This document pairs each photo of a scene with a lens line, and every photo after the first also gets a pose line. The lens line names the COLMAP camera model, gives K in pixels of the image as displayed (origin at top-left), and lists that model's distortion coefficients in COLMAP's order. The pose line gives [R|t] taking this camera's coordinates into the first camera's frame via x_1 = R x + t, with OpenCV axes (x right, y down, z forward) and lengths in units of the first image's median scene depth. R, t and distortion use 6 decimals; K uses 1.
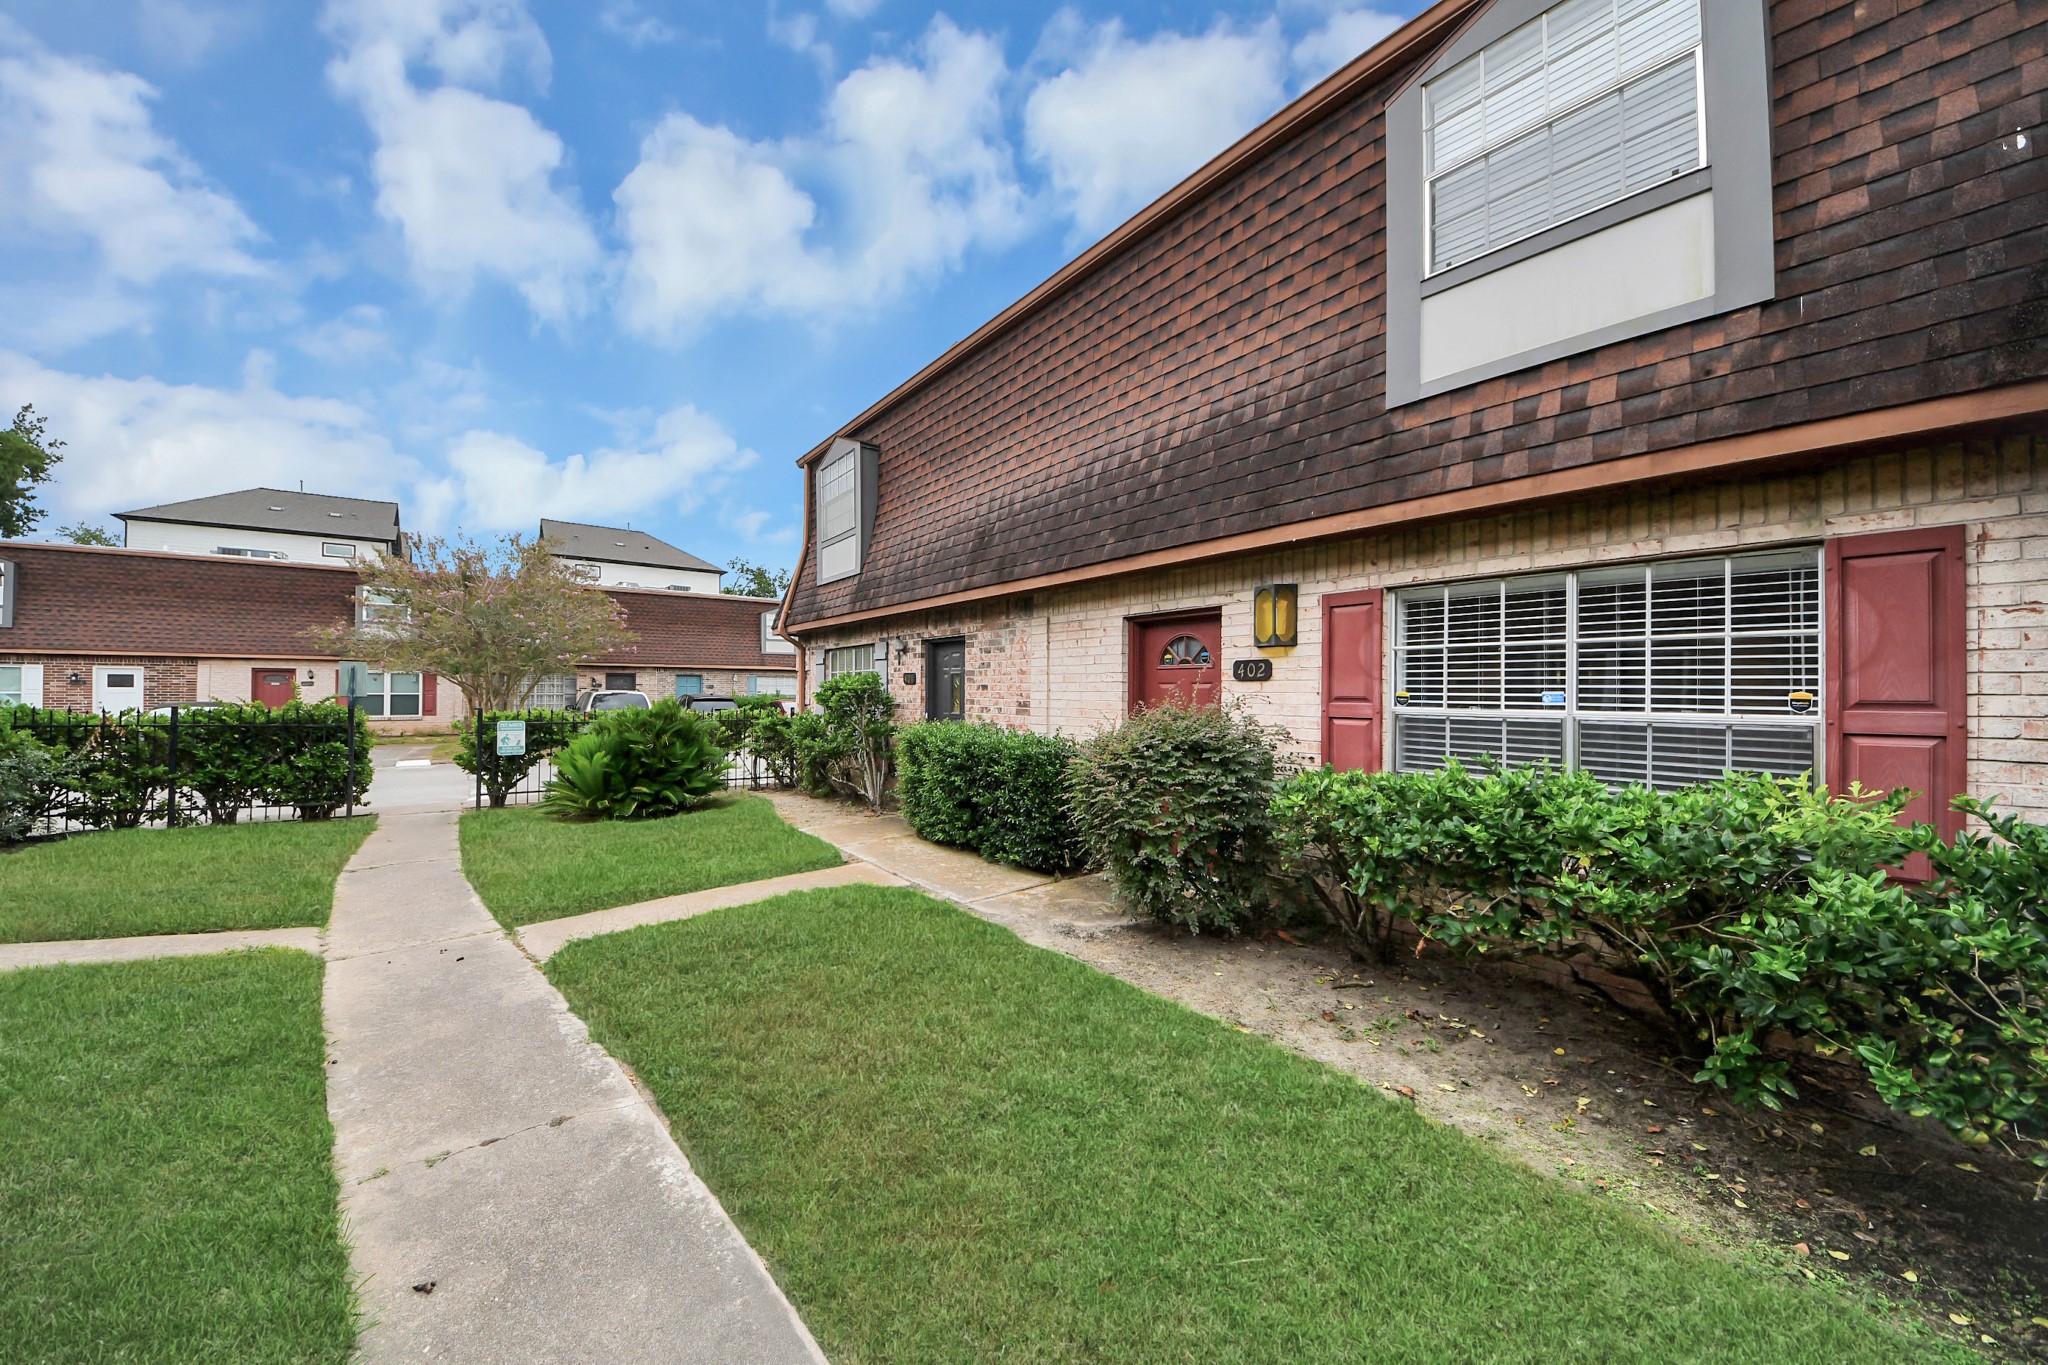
lens RADIAL K [[748.7, 0, 1028.8], [0, 748.7, 693.5], [0, 0, 1]] dist [0.001343, -0.007556]
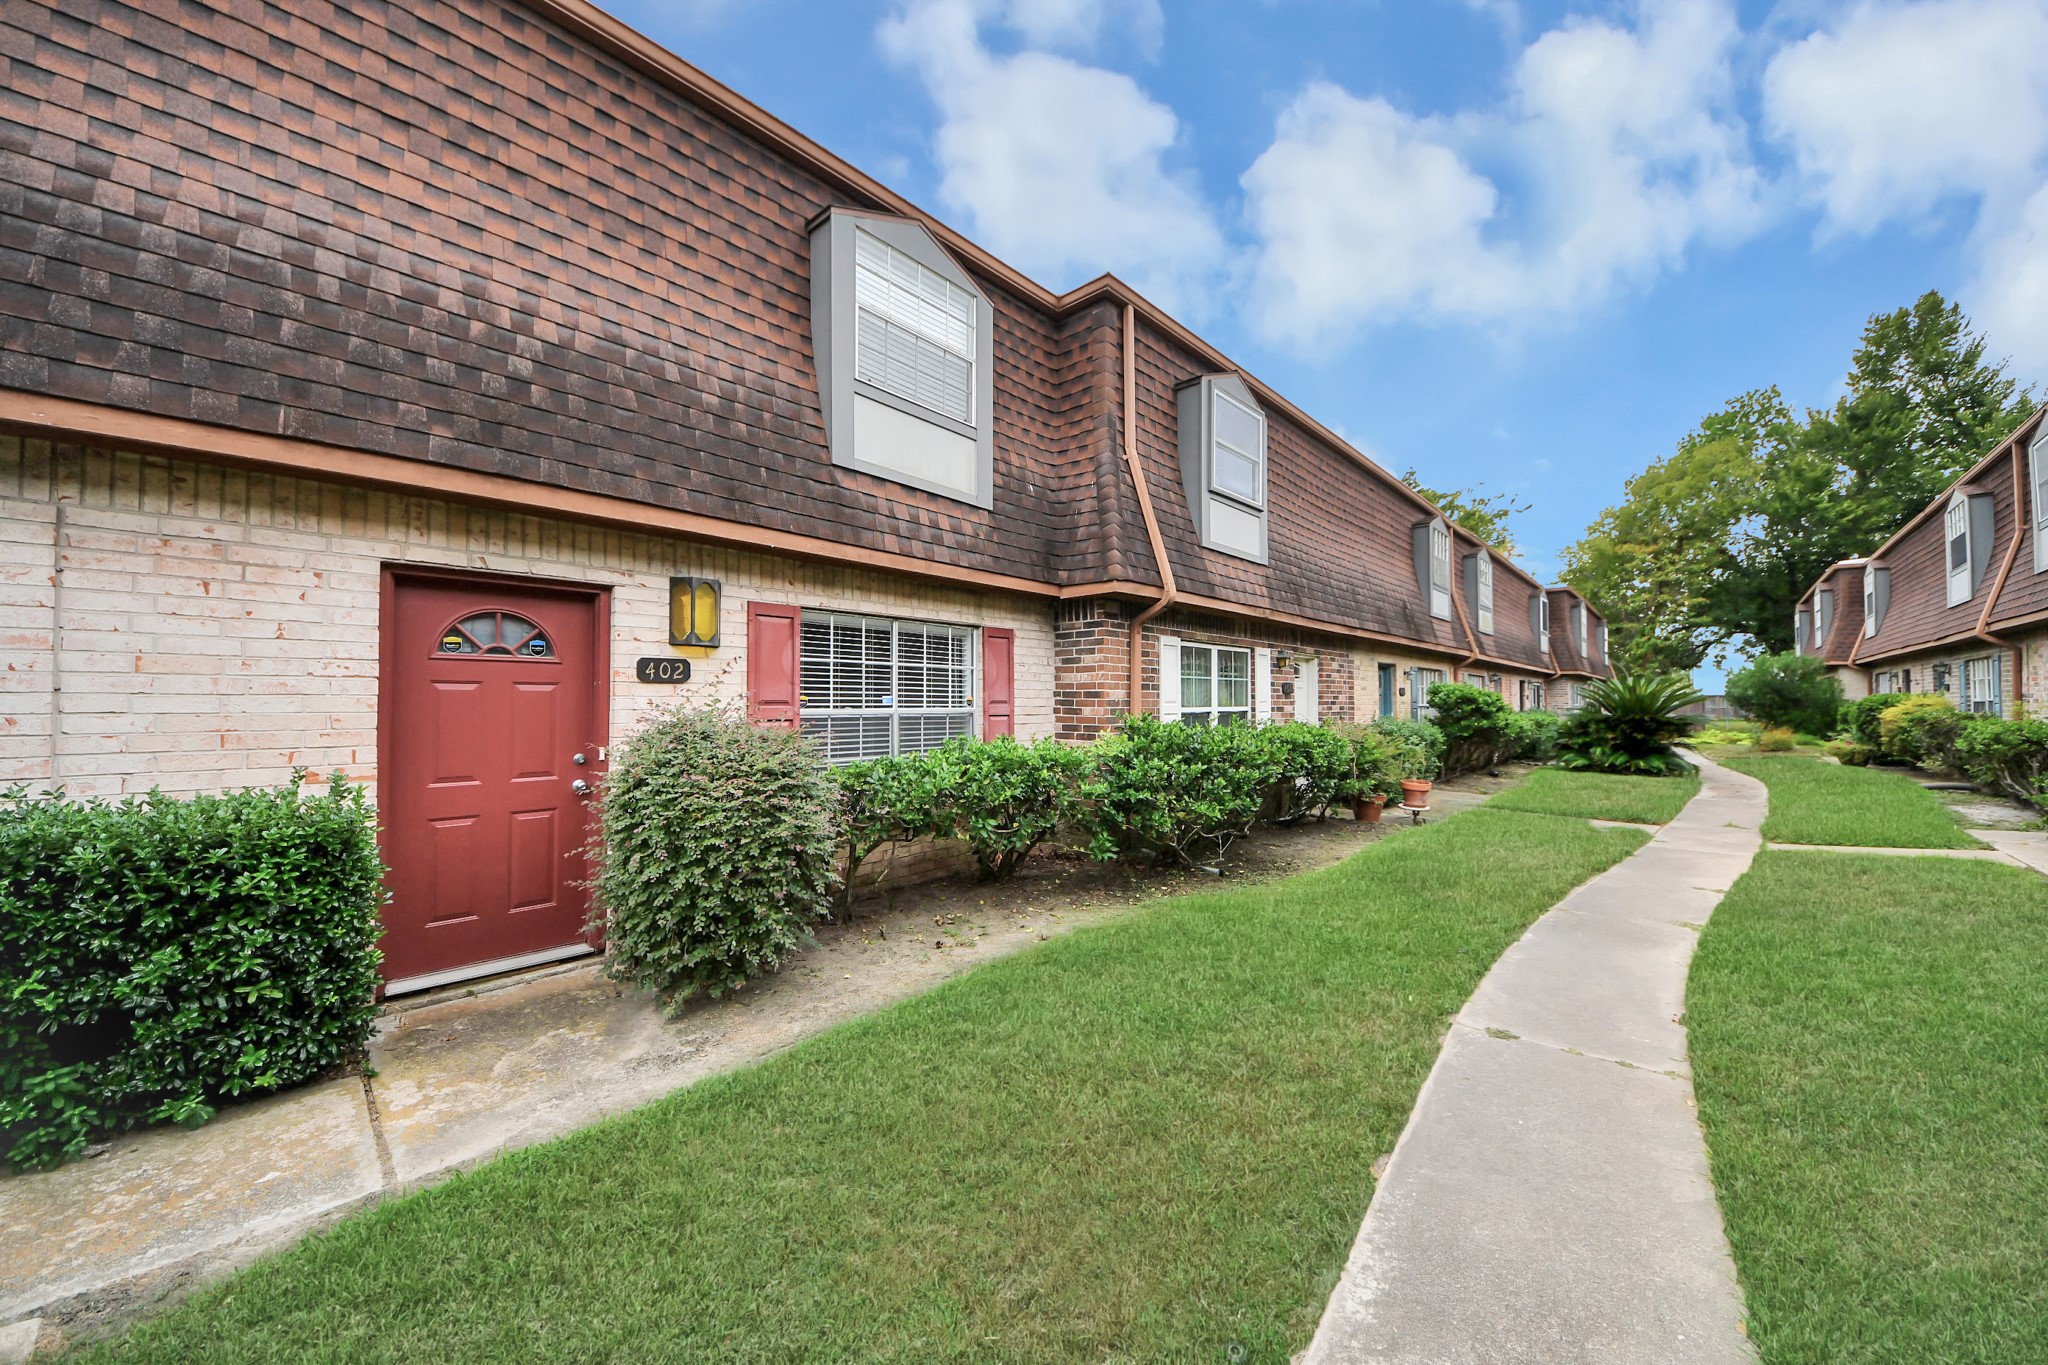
lens RADIAL K [[720.7, 0, 1017.7], [0, 720.7, 688.1], [0, 0, 1]] dist [0.011246, -0.017227]
pose [[-0.202716, 0.011636, 0.979168, -0.658638], [0.000728, 0.999931, -0.011732, -0.000972], [-0.979237, -0.001665, -0.202710, 0.858861]]
